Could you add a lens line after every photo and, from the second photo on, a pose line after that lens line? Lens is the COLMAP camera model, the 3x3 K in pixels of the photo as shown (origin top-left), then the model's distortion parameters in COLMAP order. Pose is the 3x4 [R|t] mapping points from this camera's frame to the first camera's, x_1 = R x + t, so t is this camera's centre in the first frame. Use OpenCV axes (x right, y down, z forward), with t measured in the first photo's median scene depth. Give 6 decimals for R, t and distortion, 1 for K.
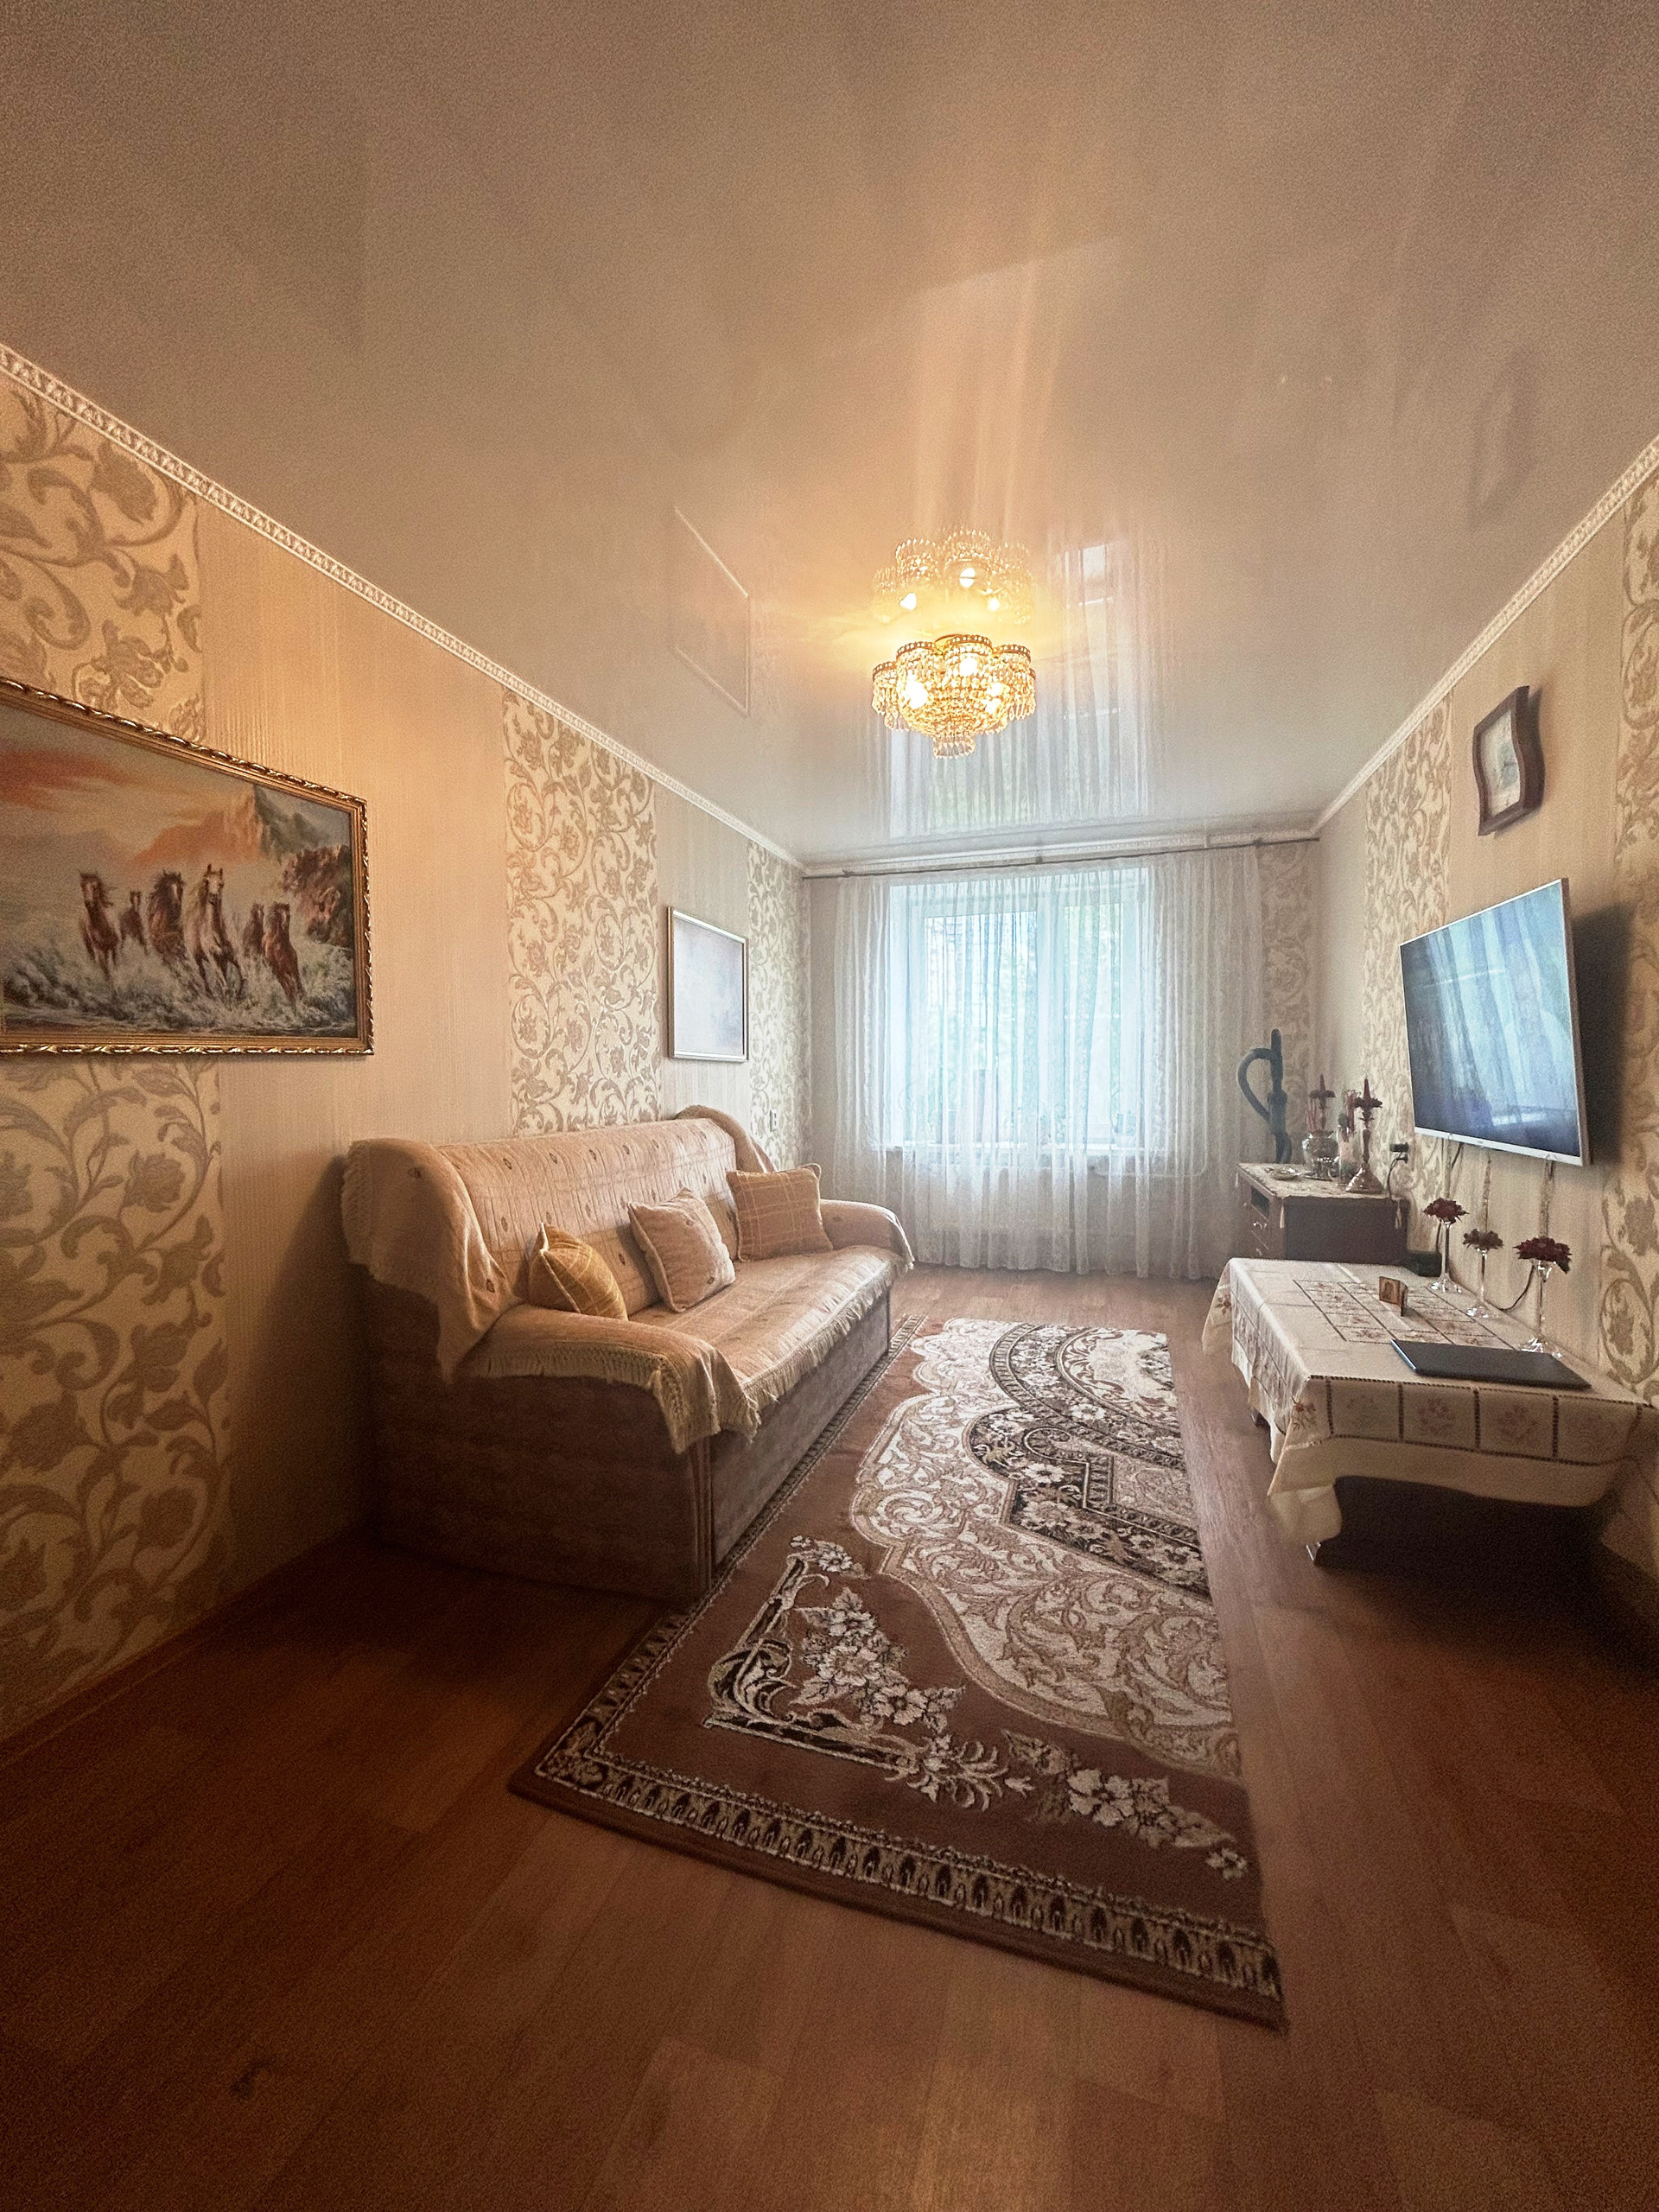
lens RADIAL K [[892.6, 0, 815.8], [0, 892.6, 1096.2], [0, 0, 1]] dist [-0.004024, 0.000043]
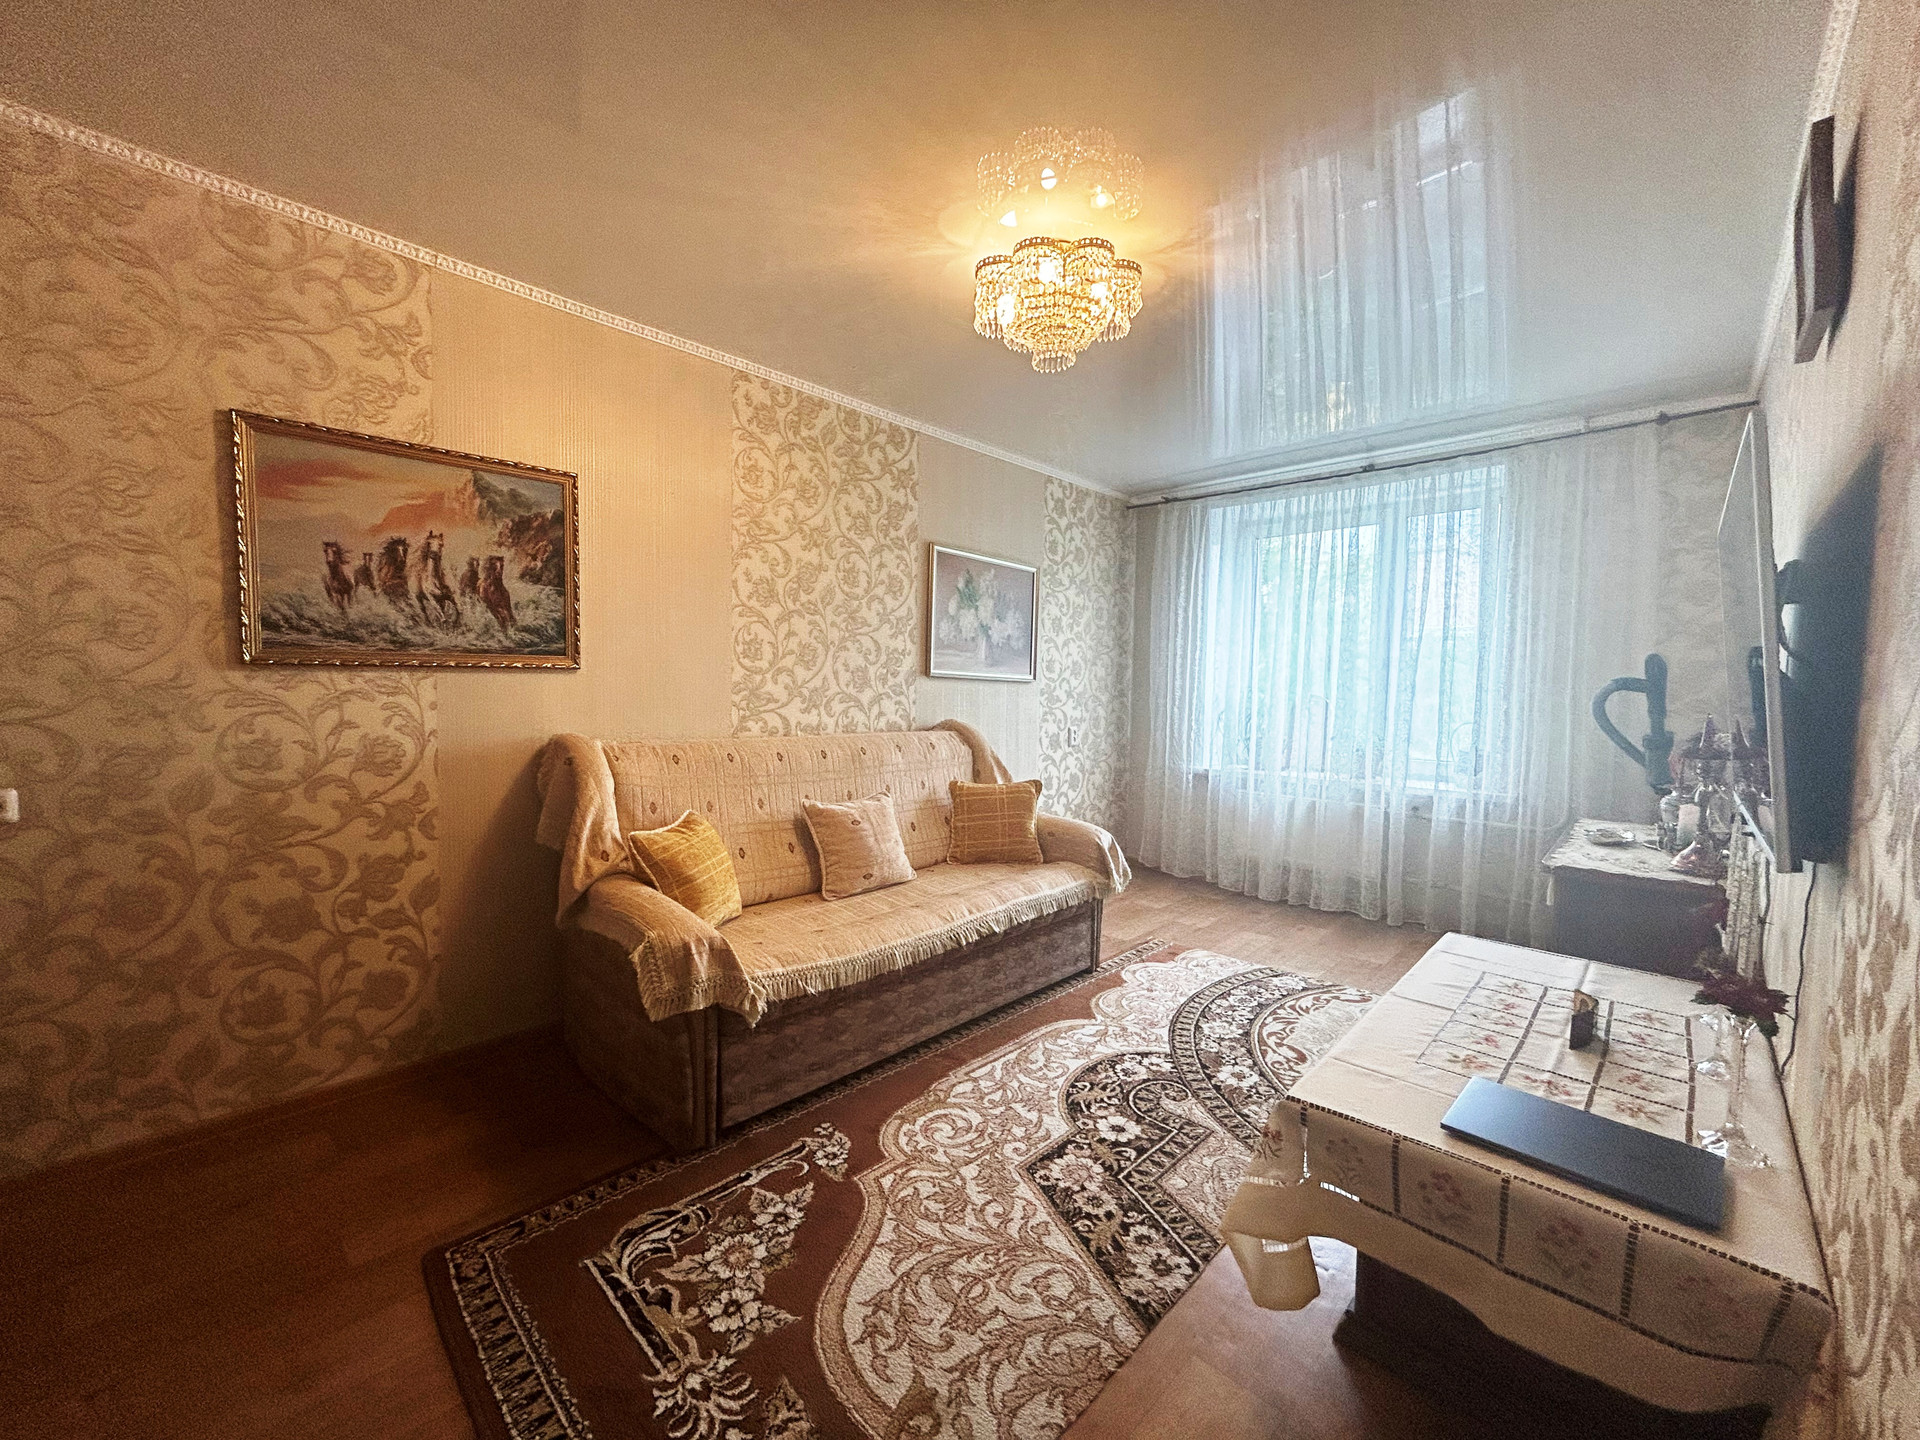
lens RADIAL K [[772.2, 0, 950.6], [0, 772.2, 714.0], [0, 0, 1]] dist [-0.008246, 0.005670]
pose [[0.898831, 0.038342, -0.436614, 0.495347], [-0.036337, 0.999256, 0.012946, -0.015456], [0.436786, 0.004229, 0.899556, 0.227770]]
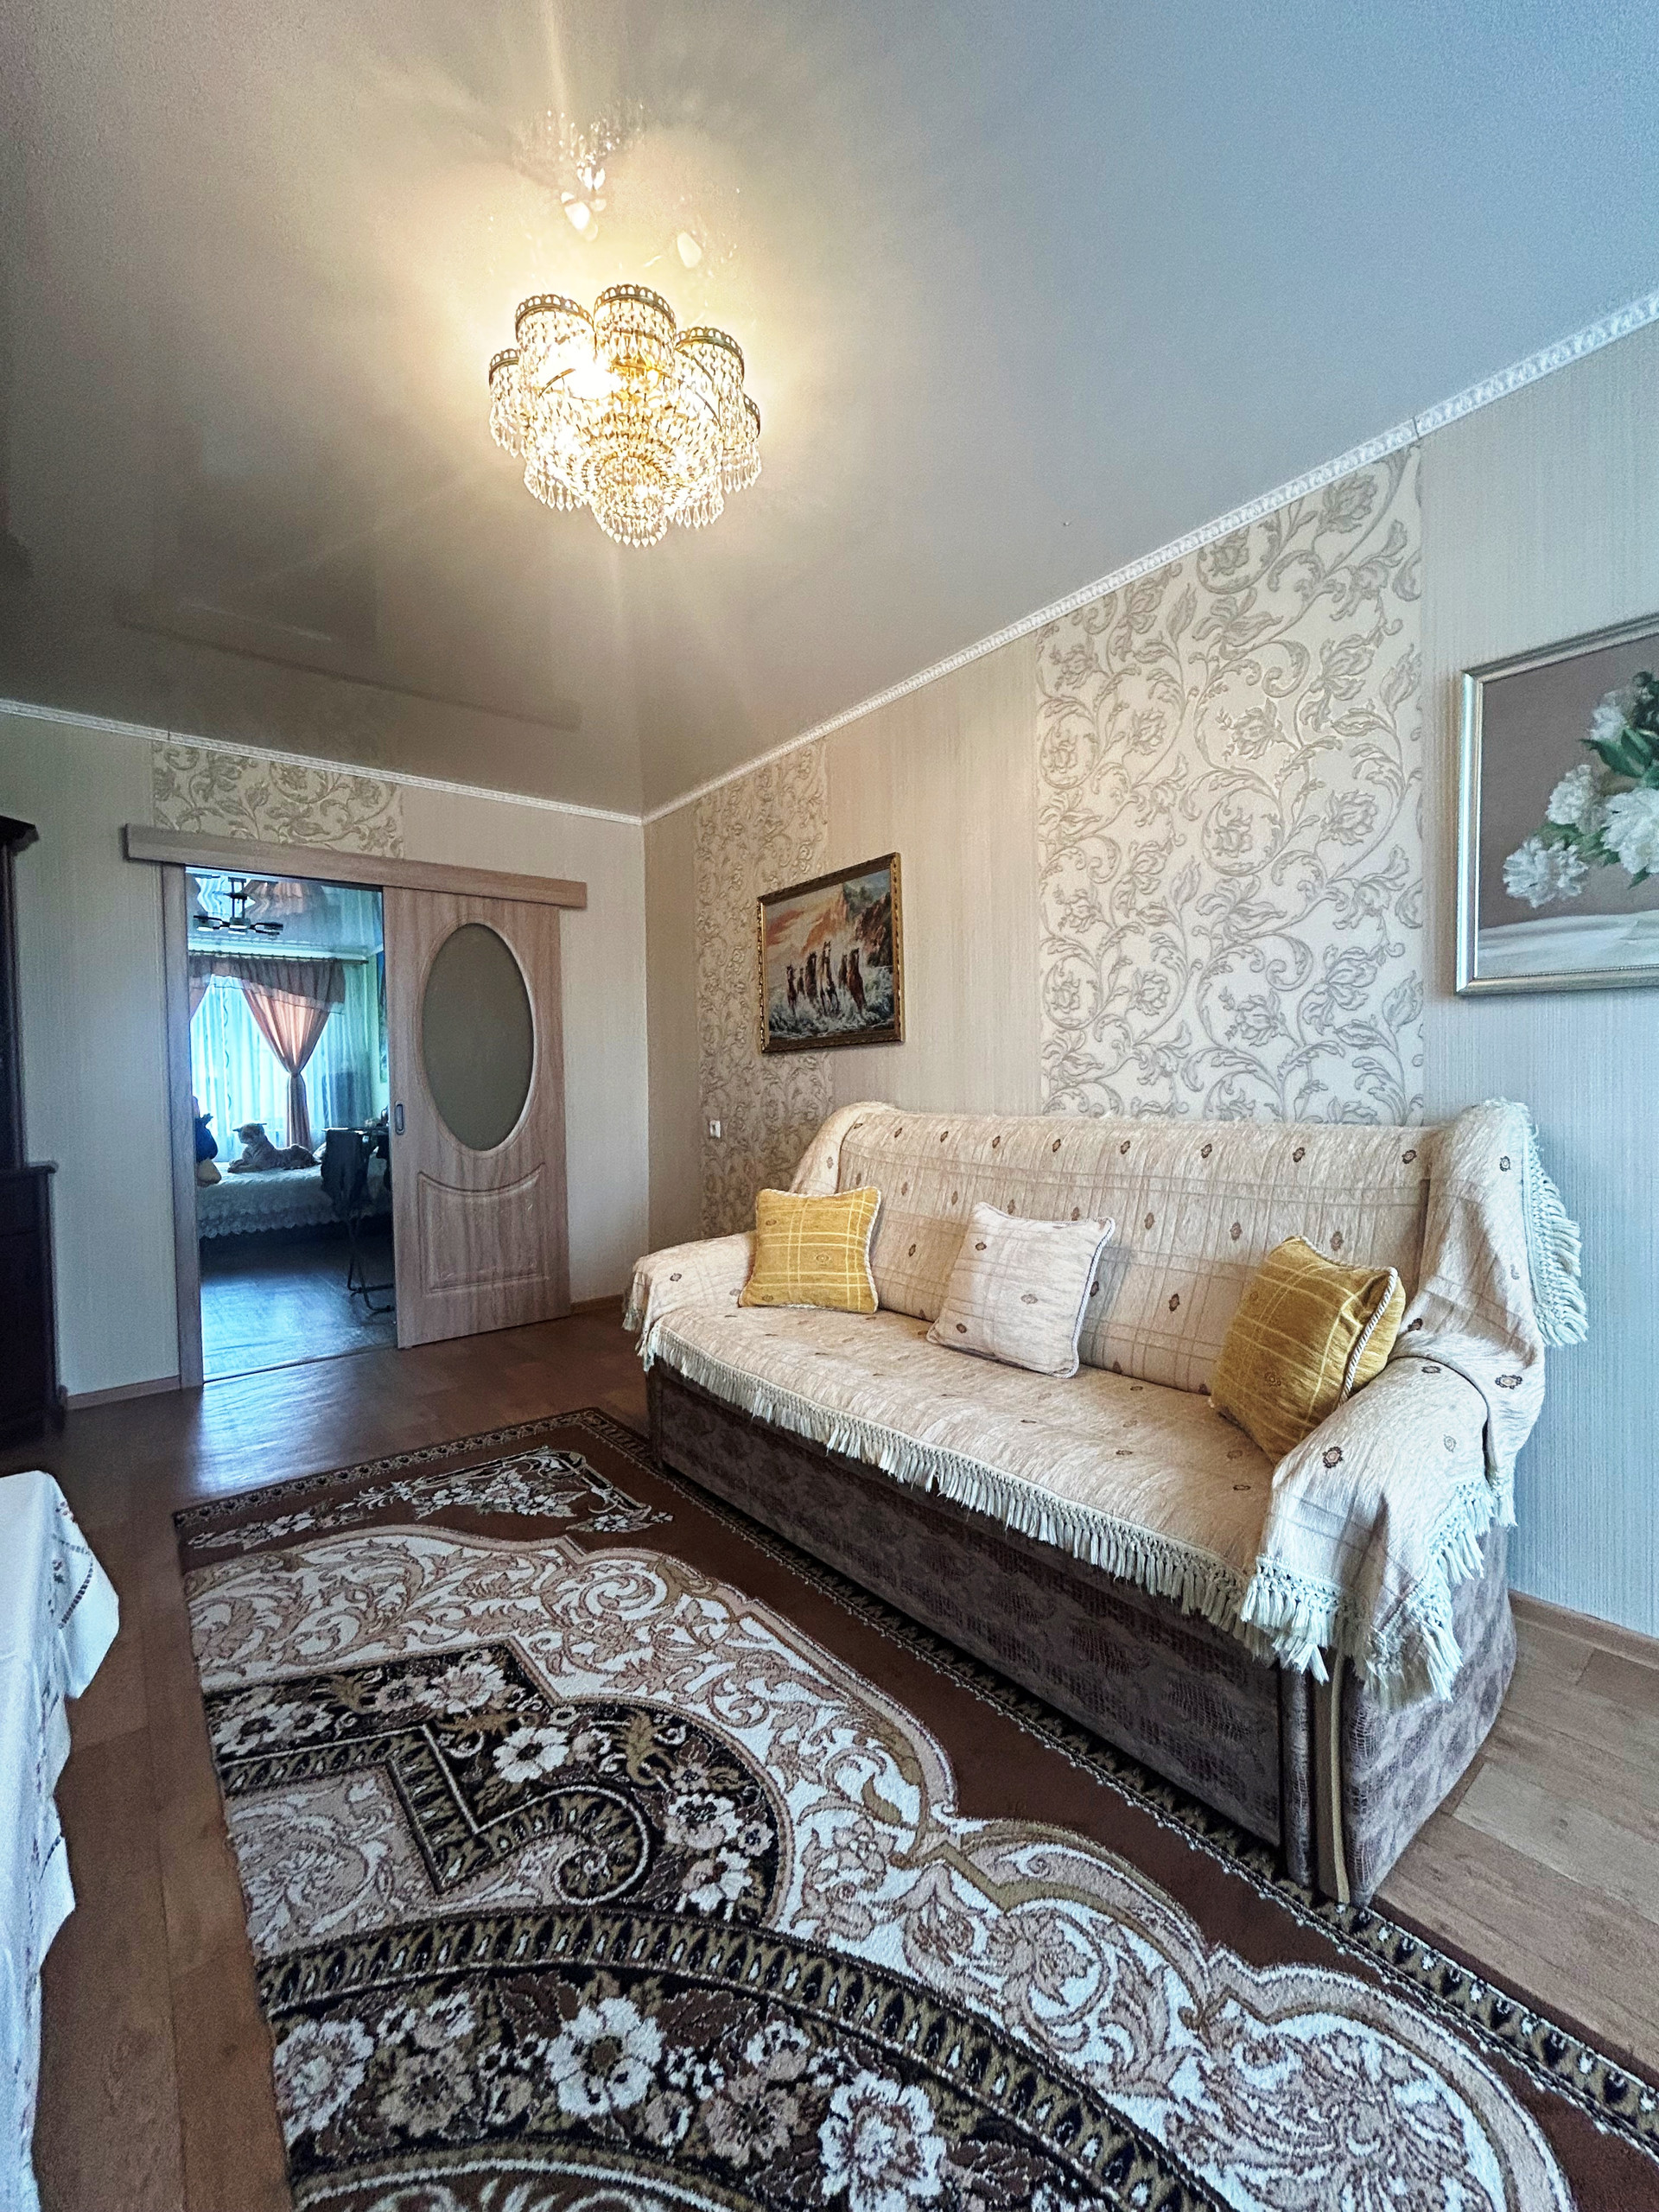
lens RADIAL K [[889.6, 0, 828.5], [0, 889.6, 1099.5], [0, 0, 1]] dist [-0.008246, 0.005670]
pose [[-0.532183, 0.030102, -0.846094, 0.701867], [-0.003640, 0.999277, 0.037841, -0.008864], [0.846622, 0.023218, -0.531688, 1.649331]]
